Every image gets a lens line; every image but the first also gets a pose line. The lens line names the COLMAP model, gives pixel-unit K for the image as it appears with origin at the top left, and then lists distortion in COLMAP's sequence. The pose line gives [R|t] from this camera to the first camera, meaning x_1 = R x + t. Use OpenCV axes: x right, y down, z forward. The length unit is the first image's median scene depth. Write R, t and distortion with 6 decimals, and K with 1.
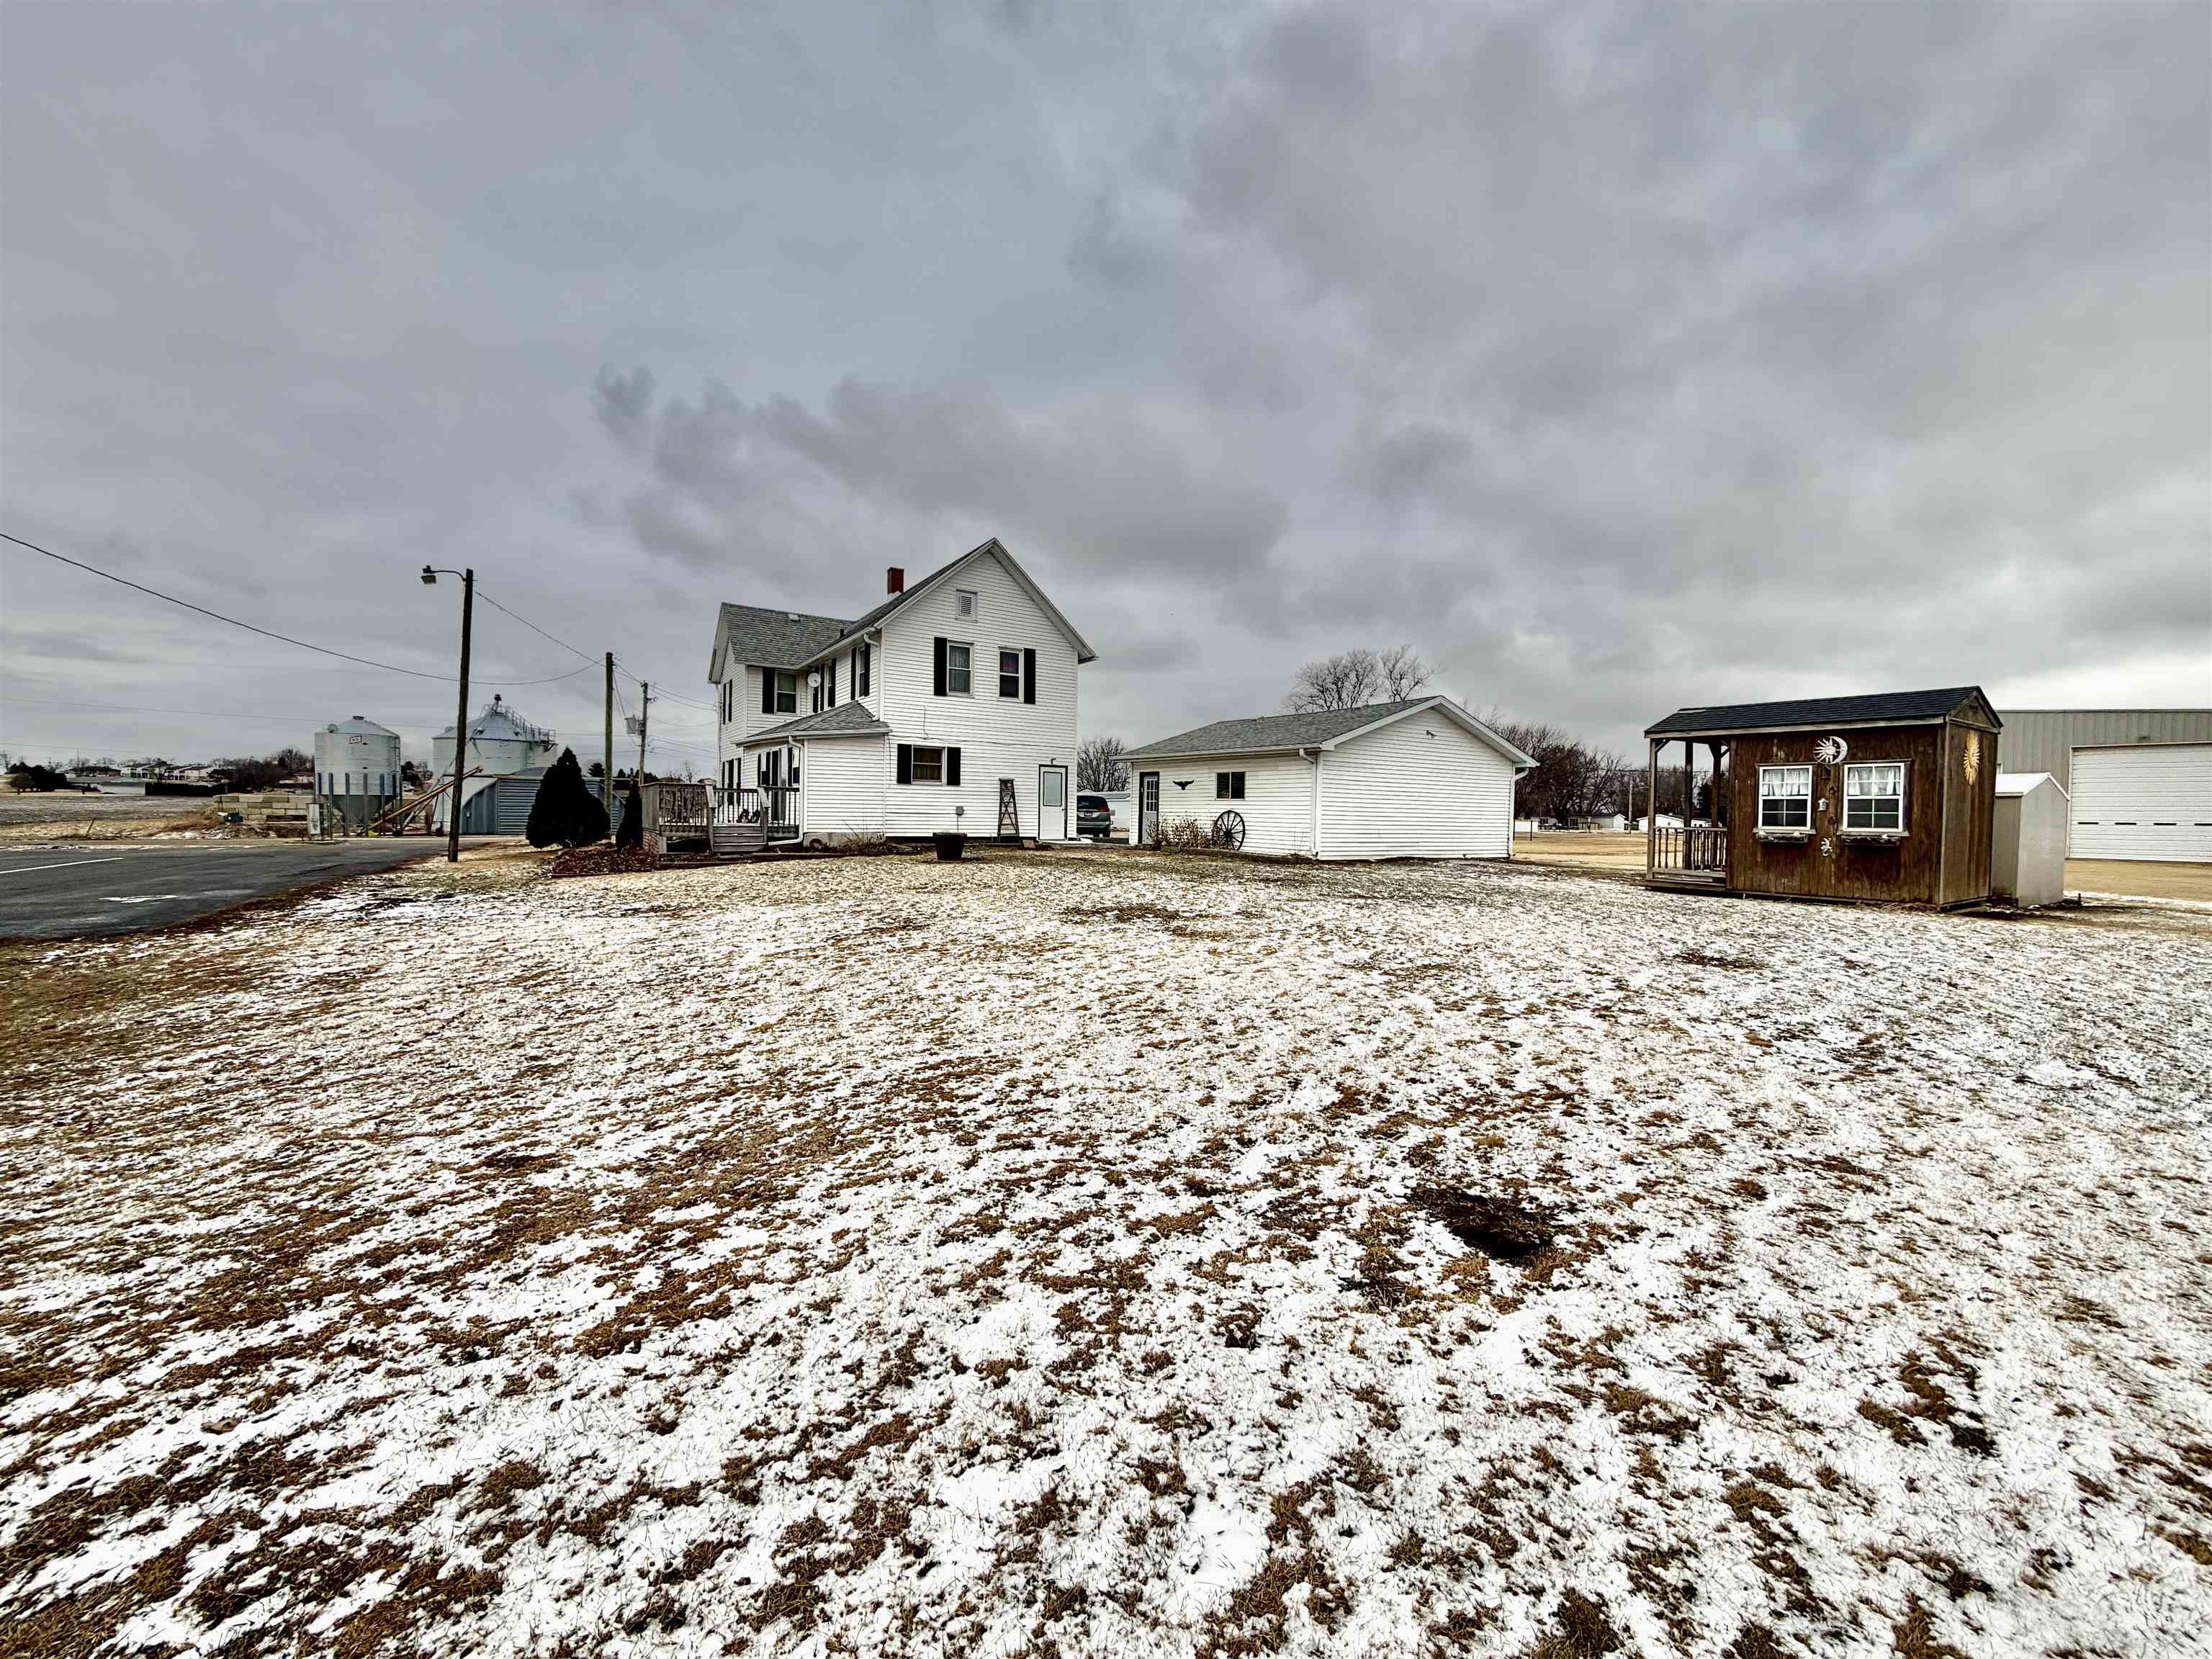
lens RADIAL K [[889.3, 0, 1106.0], [0, 889.3, 829.5], [0, 0, 1]] dist [0.001705, 0.000231]
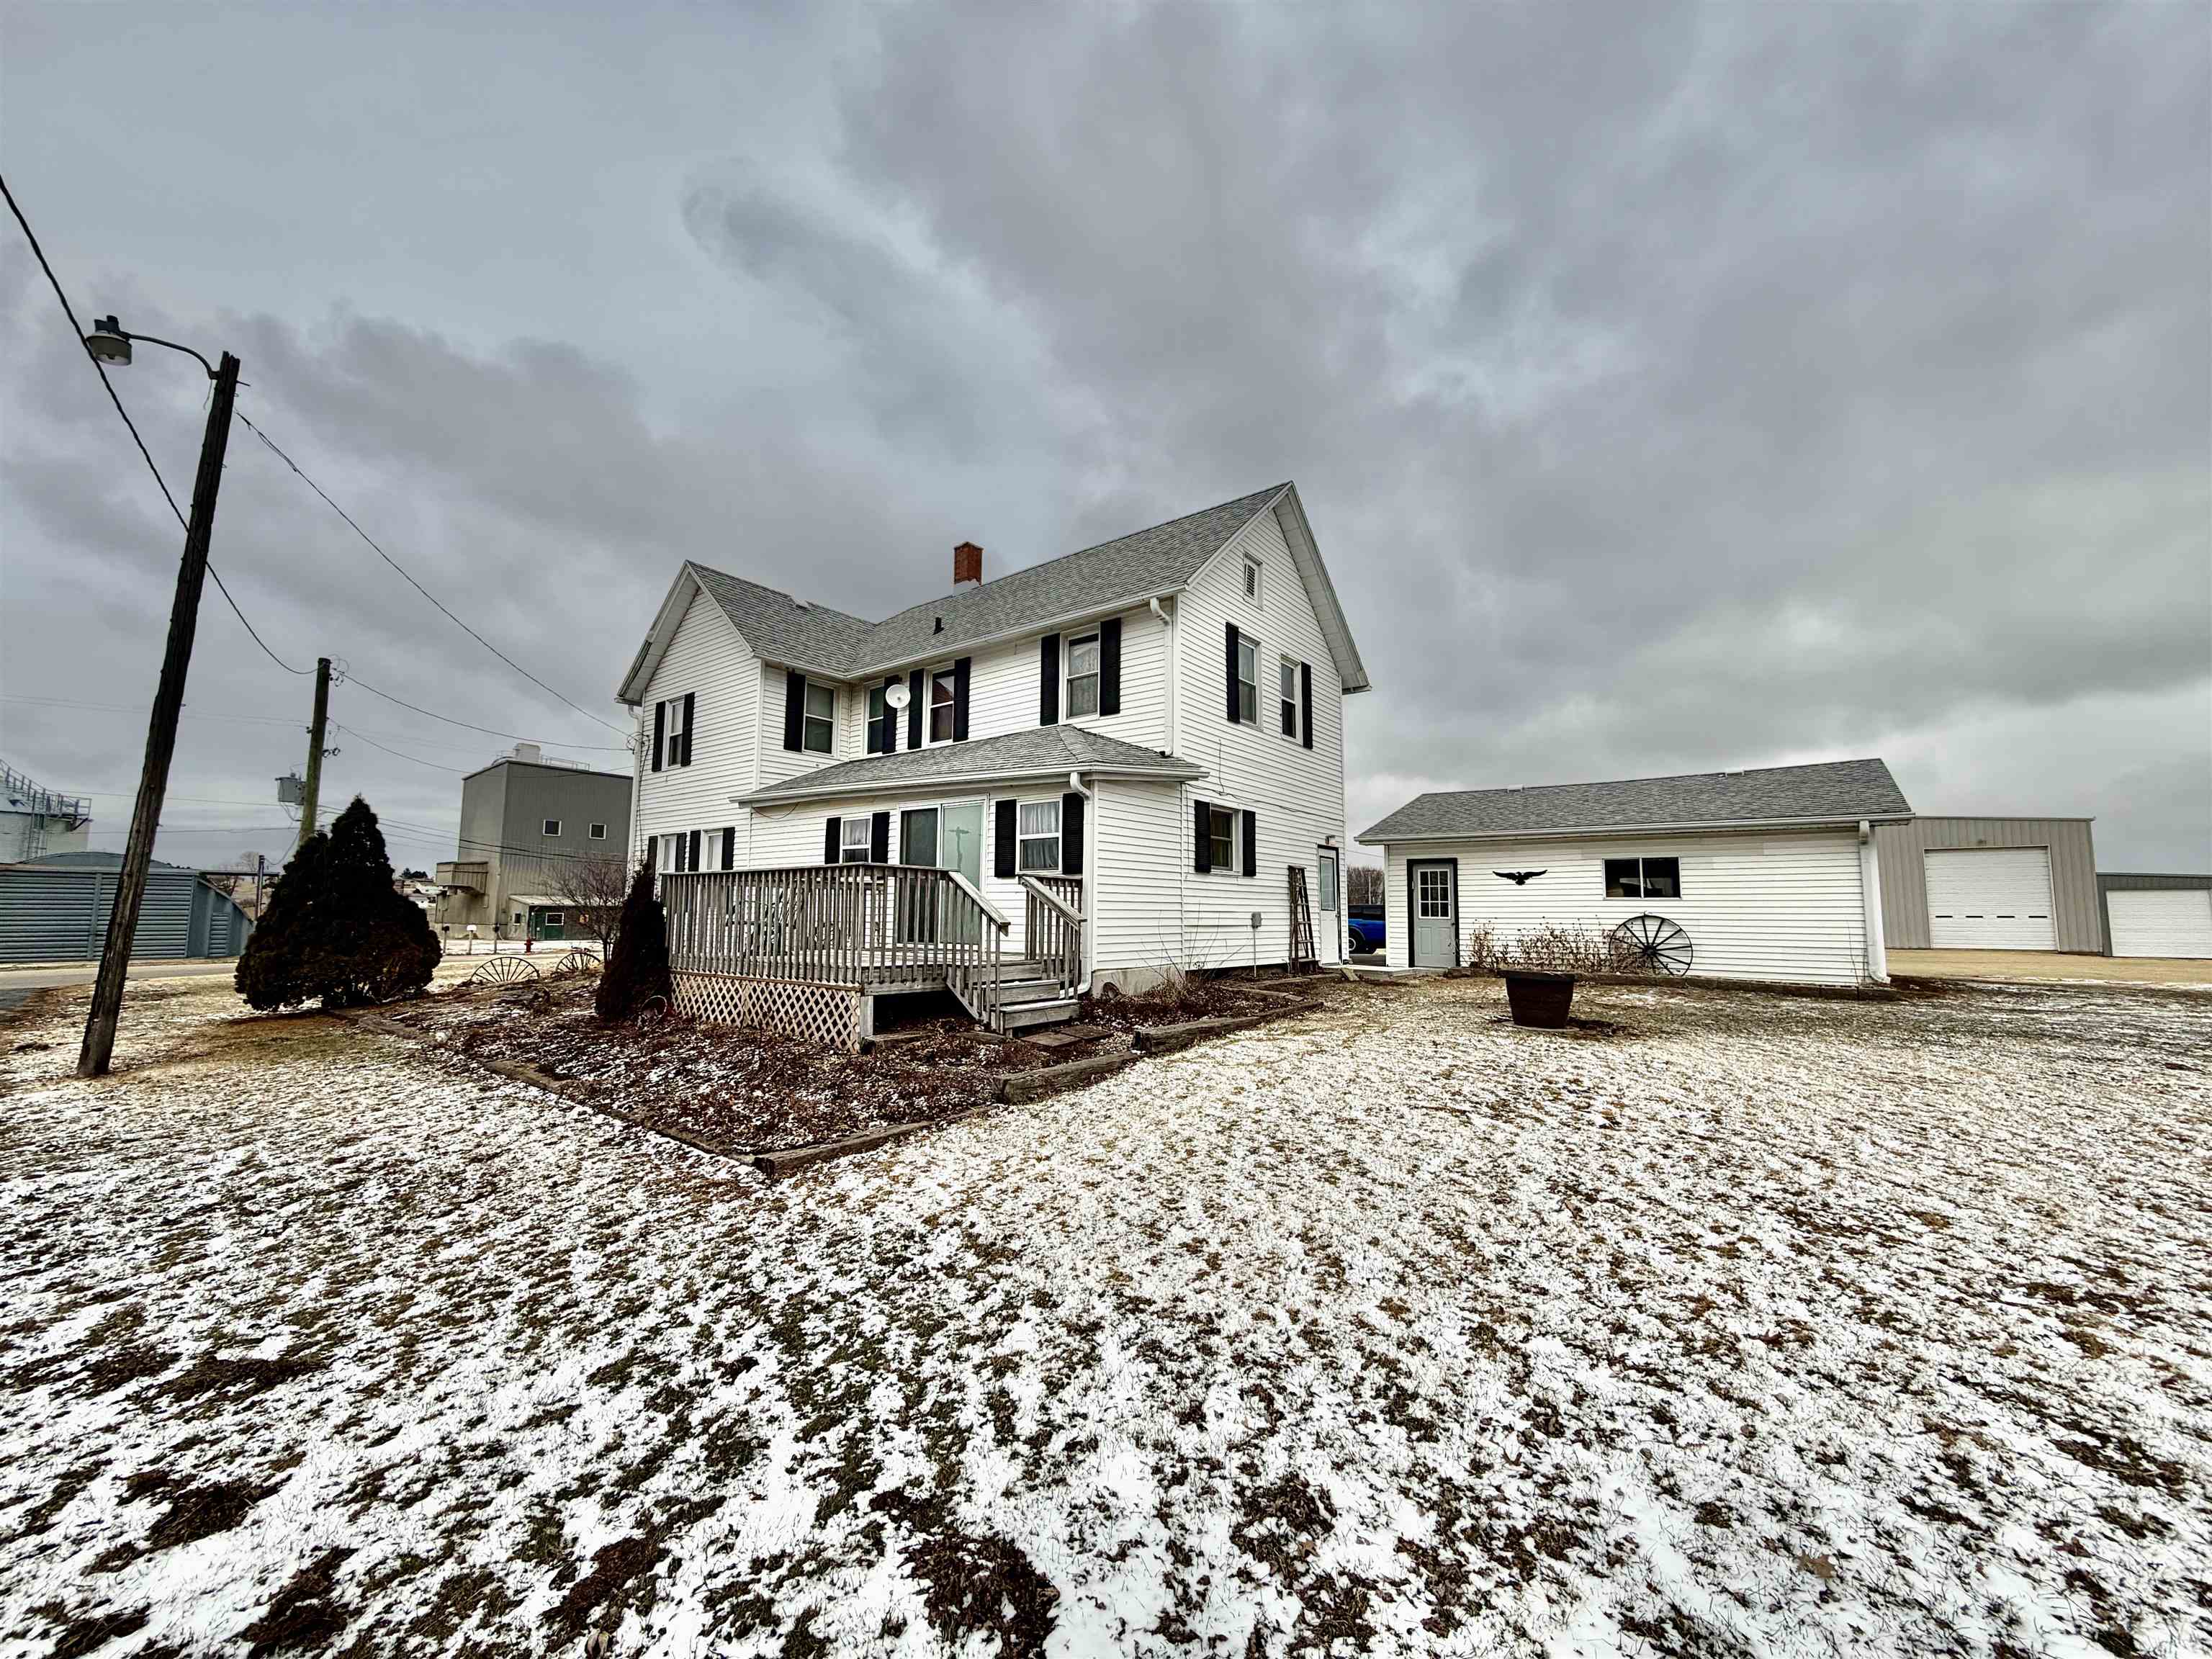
lens RADIAL K [[889.3, 0, 1106.0], [0, 889.3, 829.5], [0, 0, 1]] dist [0.001705, 0.000231]
pose [[0.943278, 0.020896, 0.331345, -0.449149], [0.016882, 0.993708, -0.110726, -0.017315], [-0.331574, 0.110039, 0.936990, 0.483137]]
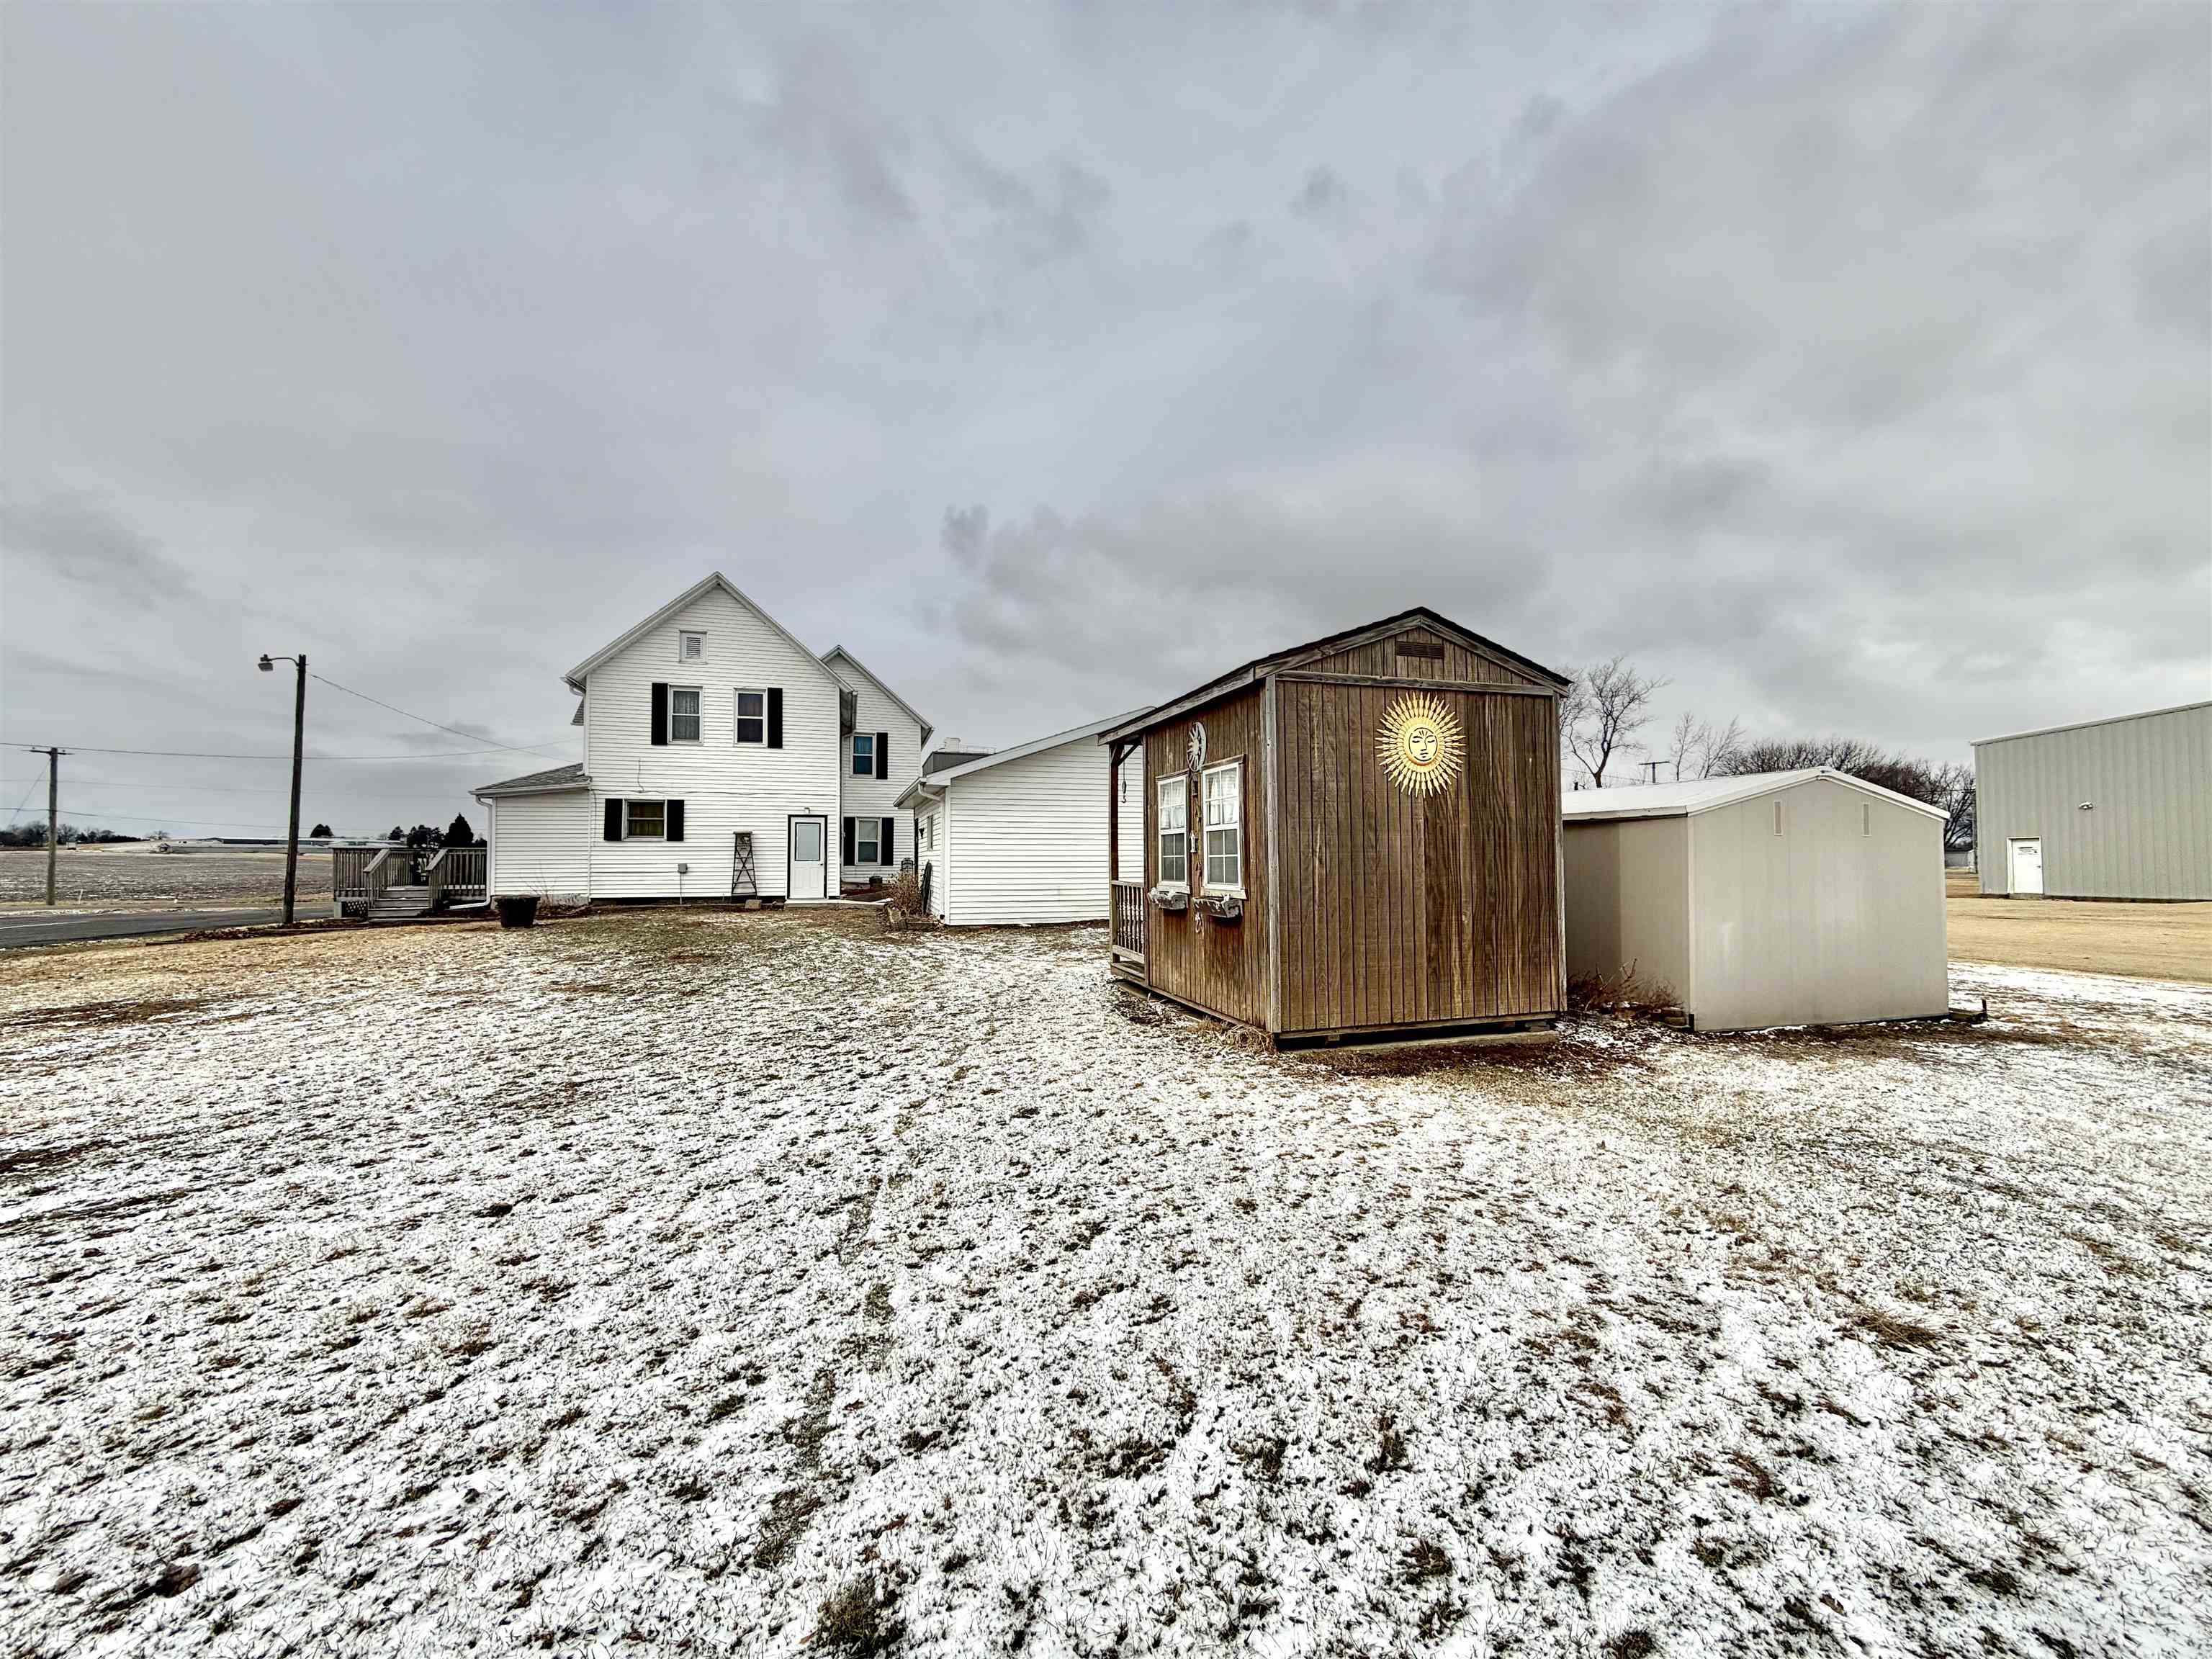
lens RADIAL K [[889.3, 0, 1106.0], [0, 889.3, 829.5], [0, 0, 1]] dist [0.001705, 0.000231]
pose [[0.957147, -0.032271, -0.287799, 0.514542], [0.017119, 0.998339, -0.055010, -0.003842], [0.289096, 0.047725, 0.956110, 0.250315]]
